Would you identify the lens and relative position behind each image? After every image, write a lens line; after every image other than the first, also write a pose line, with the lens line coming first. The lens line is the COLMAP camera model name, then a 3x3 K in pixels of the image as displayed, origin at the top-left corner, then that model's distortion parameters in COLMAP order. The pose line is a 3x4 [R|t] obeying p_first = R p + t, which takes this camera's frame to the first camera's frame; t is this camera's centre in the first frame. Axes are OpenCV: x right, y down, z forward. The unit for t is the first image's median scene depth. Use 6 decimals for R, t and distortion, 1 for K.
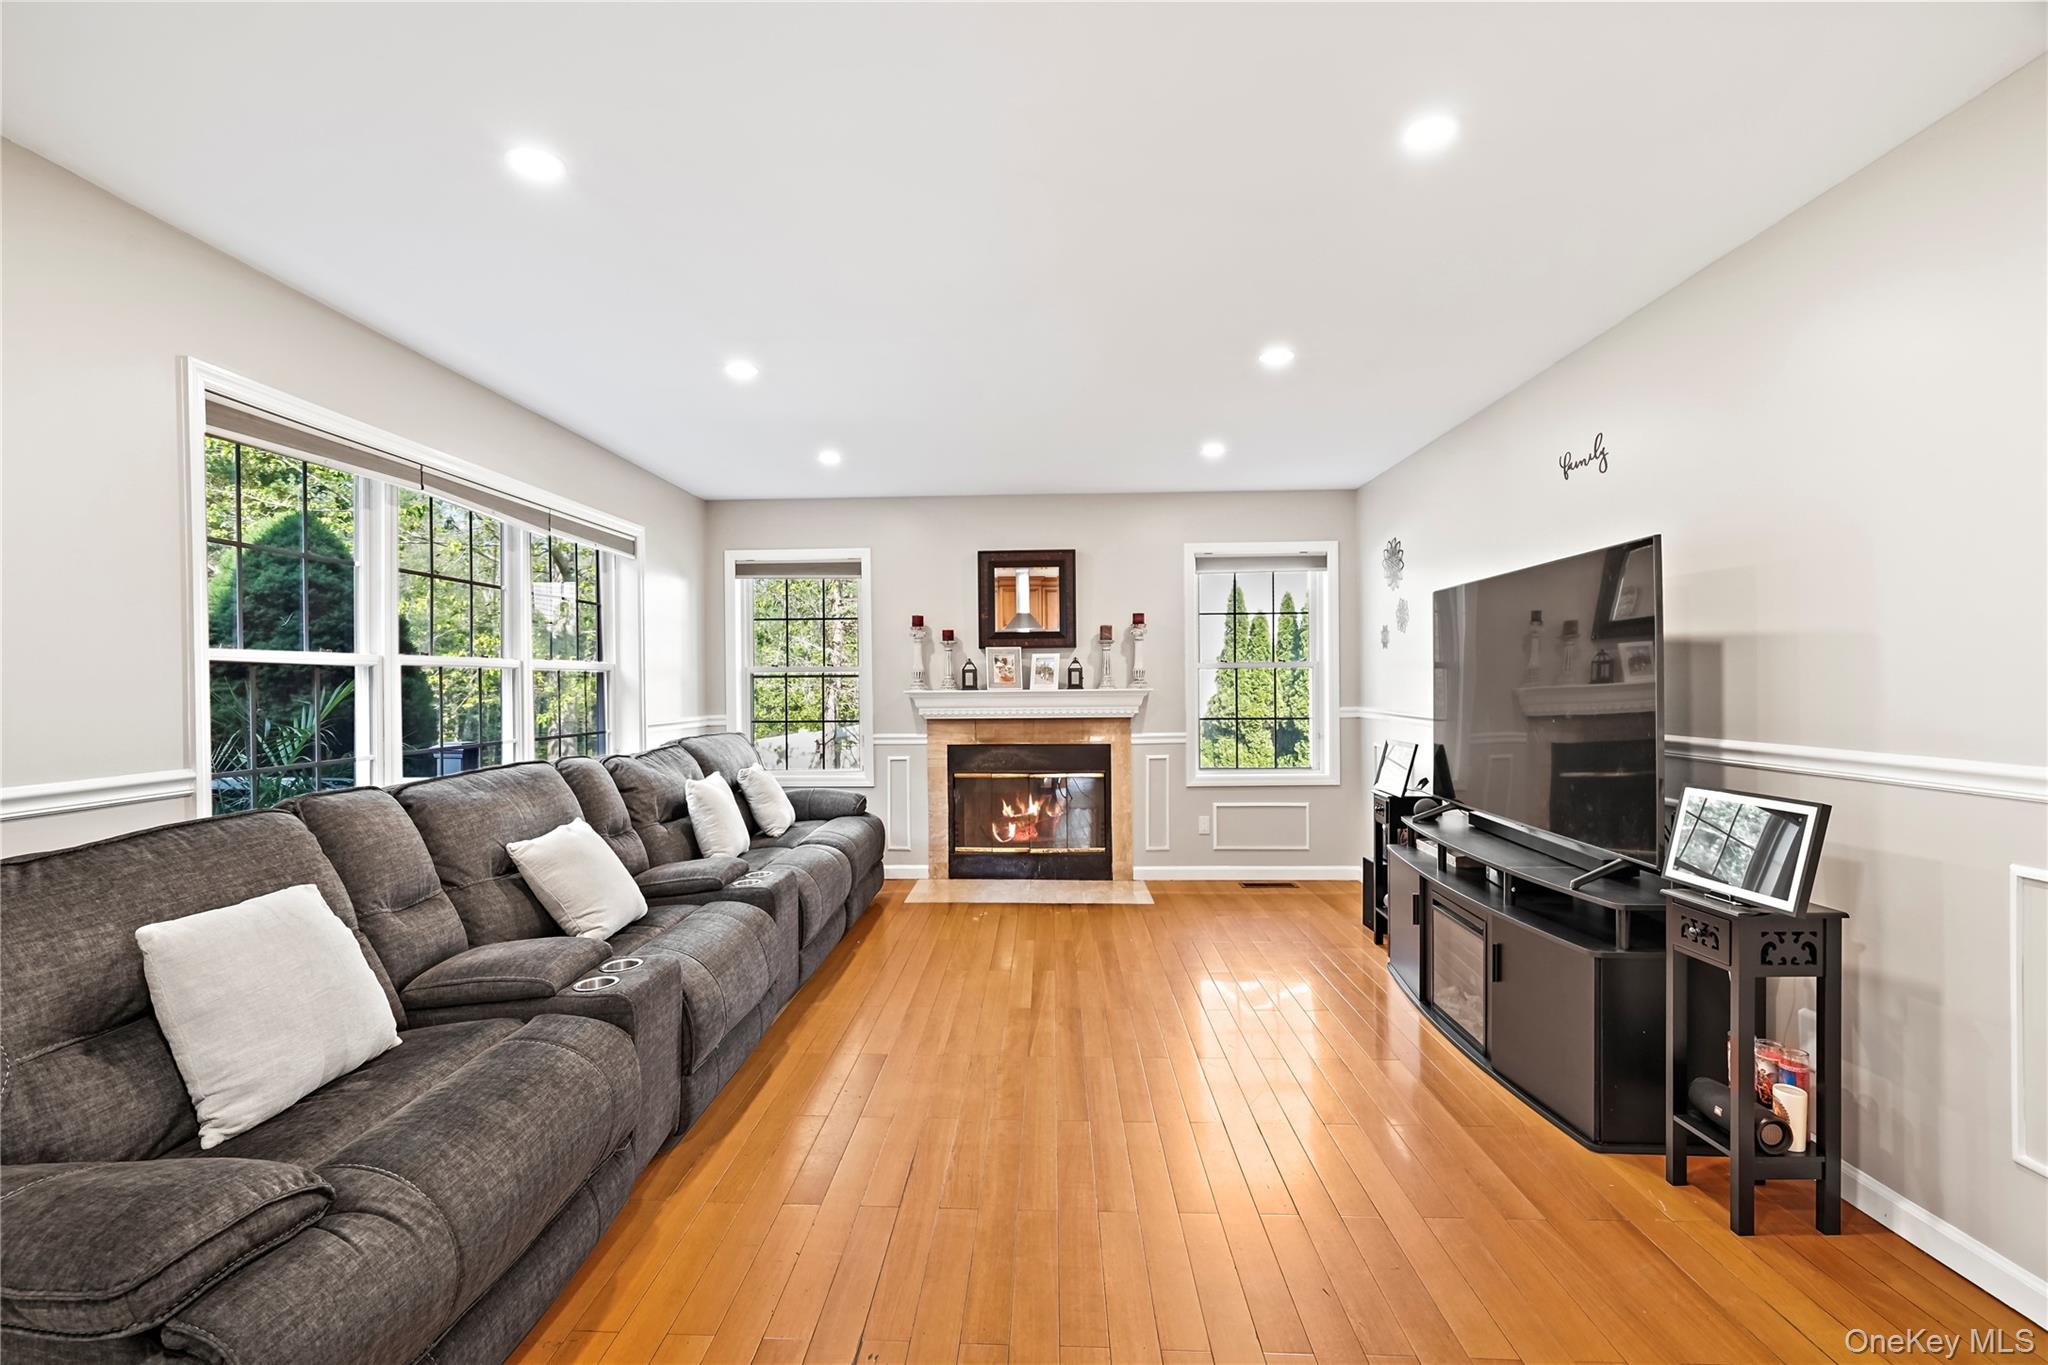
lens RADIAL K [[920.7, 0, 1011.3], [0, 920.7, 689.4], [0, 0, 1]] dist [-0.003937, 0.000772]
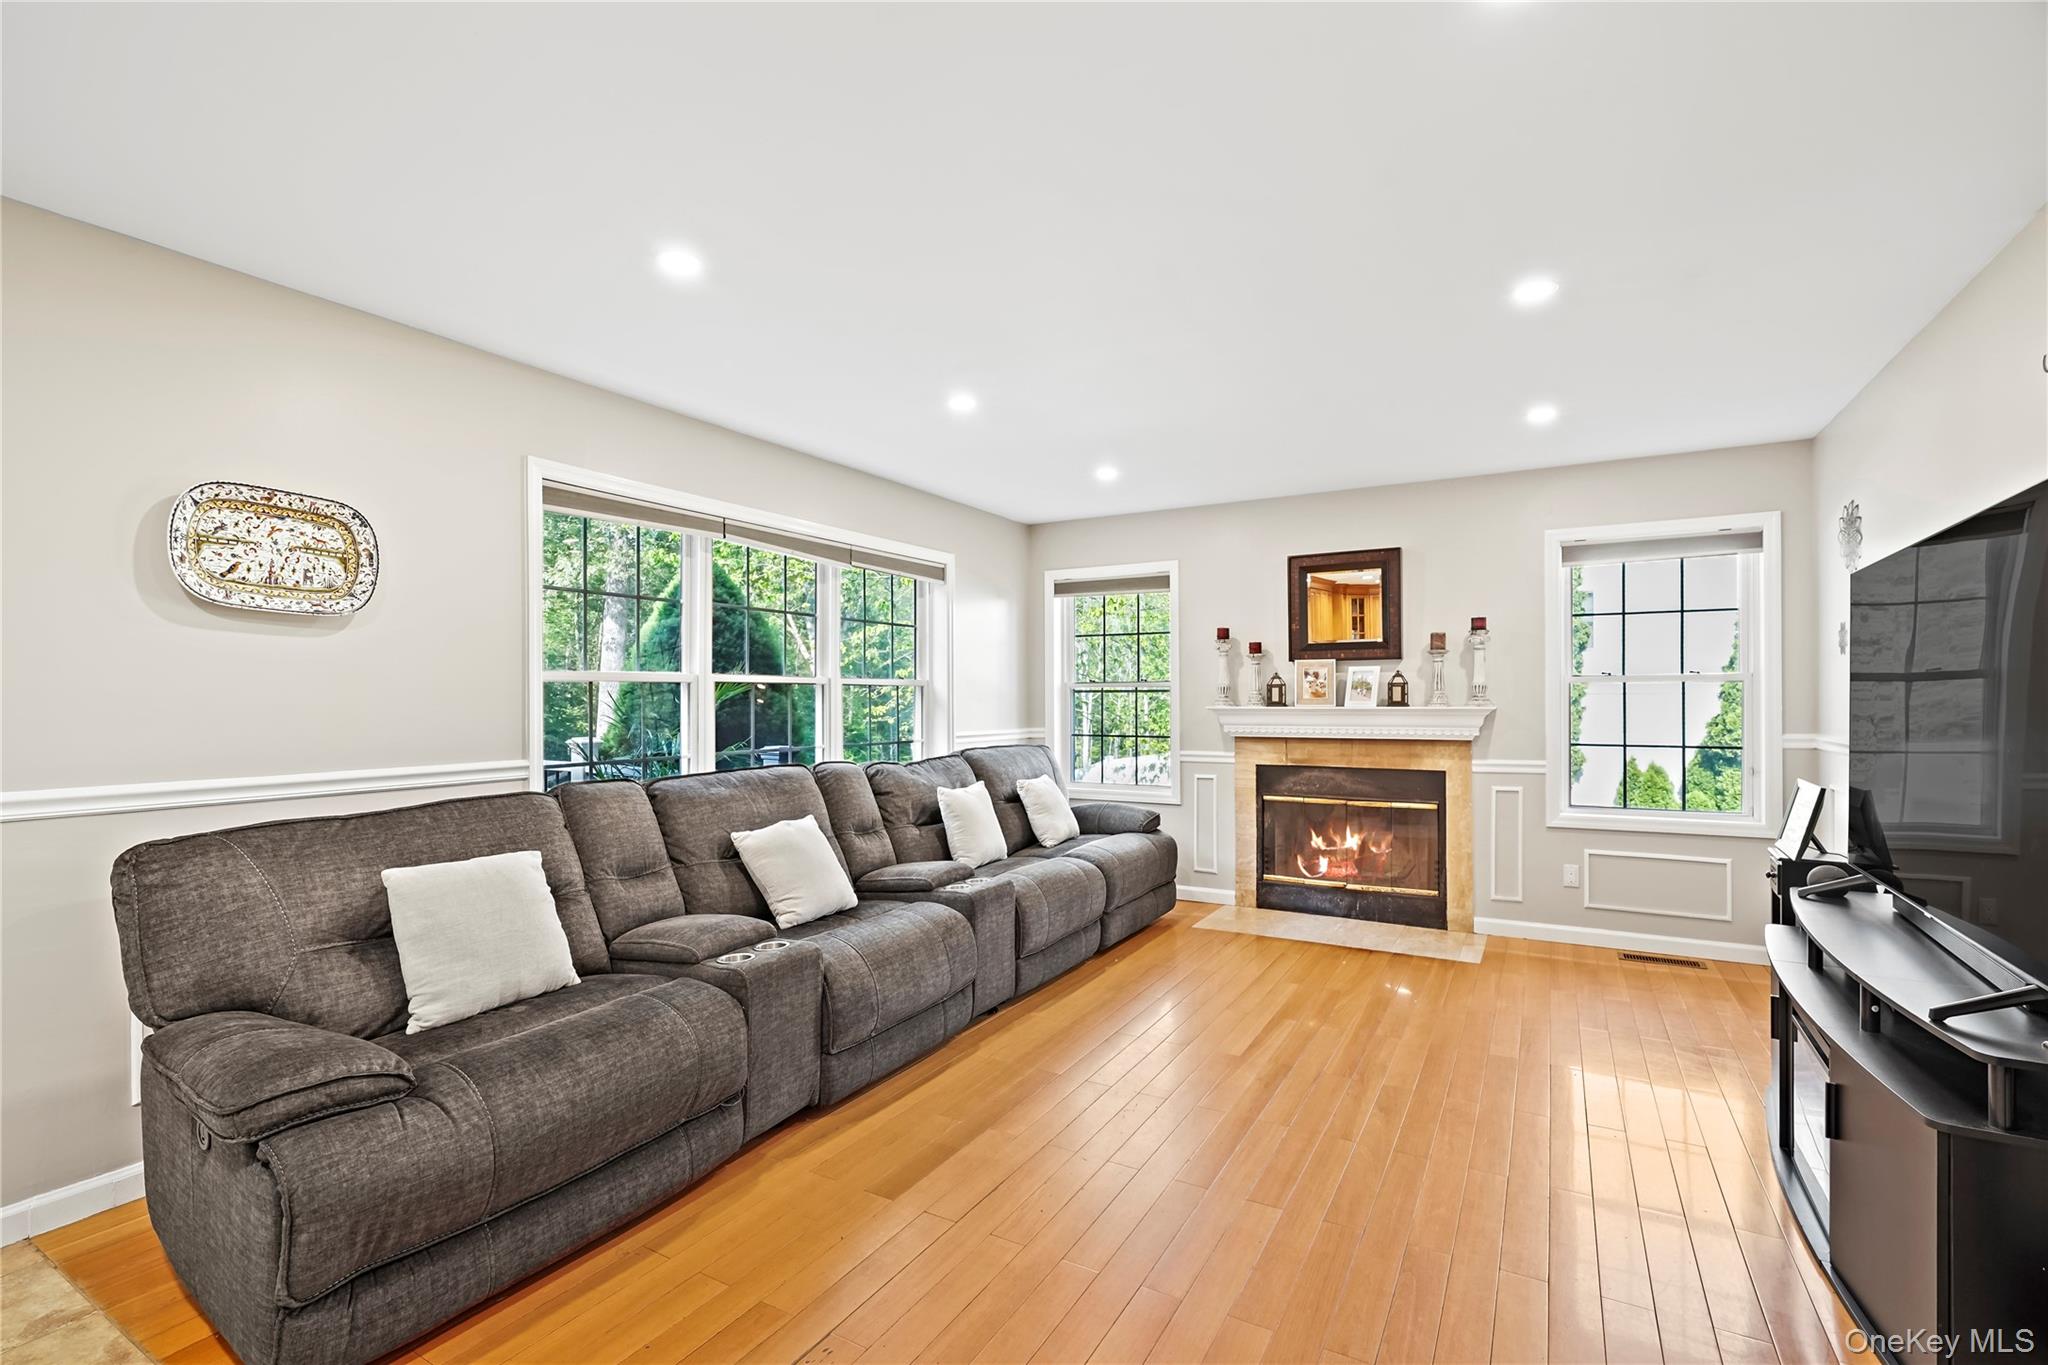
lens RADIAL K [[928.2, 0, 1022.9], [0, 928.2, 697.3], [0, 0, 1]] dist [-0.008329, 0.000466]
pose [[0.886571, 0.004776, -0.462567, 0.185873], [-0.007953, 0.999956, -0.004918, -0.002157], [0.462524, 0.008039, 0.886570, 0.061182]]
